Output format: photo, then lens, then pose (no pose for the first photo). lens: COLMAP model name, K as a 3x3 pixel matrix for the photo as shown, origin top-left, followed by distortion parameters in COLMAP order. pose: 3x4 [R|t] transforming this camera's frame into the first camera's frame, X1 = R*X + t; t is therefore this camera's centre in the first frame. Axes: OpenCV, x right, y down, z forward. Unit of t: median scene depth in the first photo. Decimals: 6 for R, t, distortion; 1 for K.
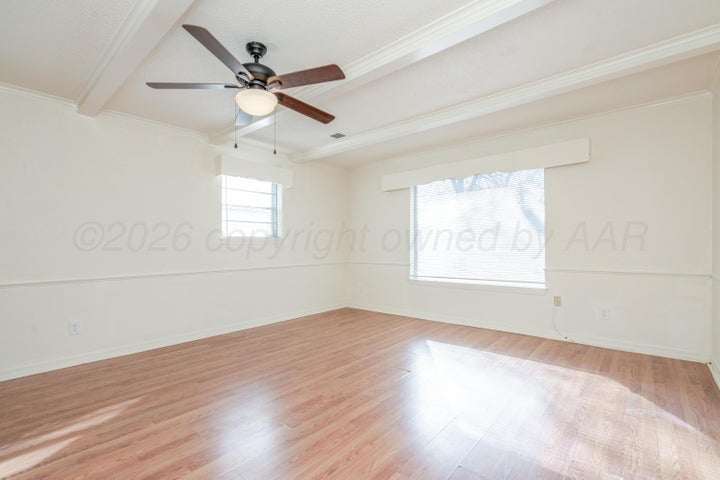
lens RADIAL K [[326.3, 0, 360.8], [0, 326.3, 239.6], [0, 0, 1]] dist [-0.008894, 0.002494]
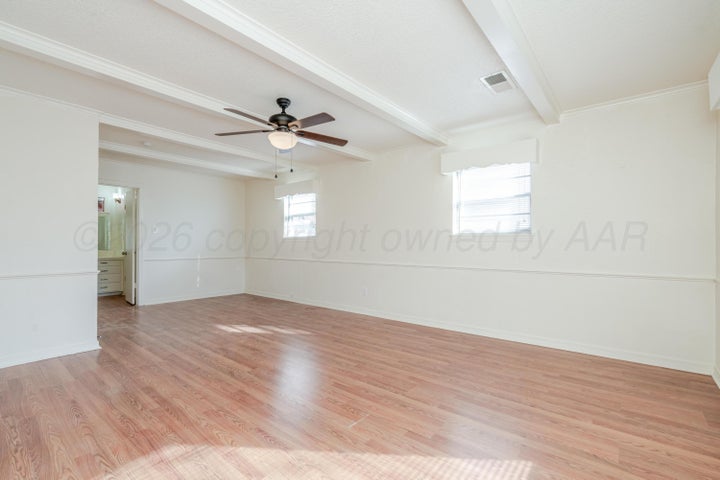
lens RADIAL K [[326.3, 0, 359.3], [0, 326.3, 238.7], [0, 0, 1]] dist [-0.008894, 0.002494]
pose [[0.029612, -0.003623, -0.999555, 0.756654], [0.017513, 0.999842, -0.003105, 0.005357], [0.999408, -0.017413, 0.029671, 0.897734]]
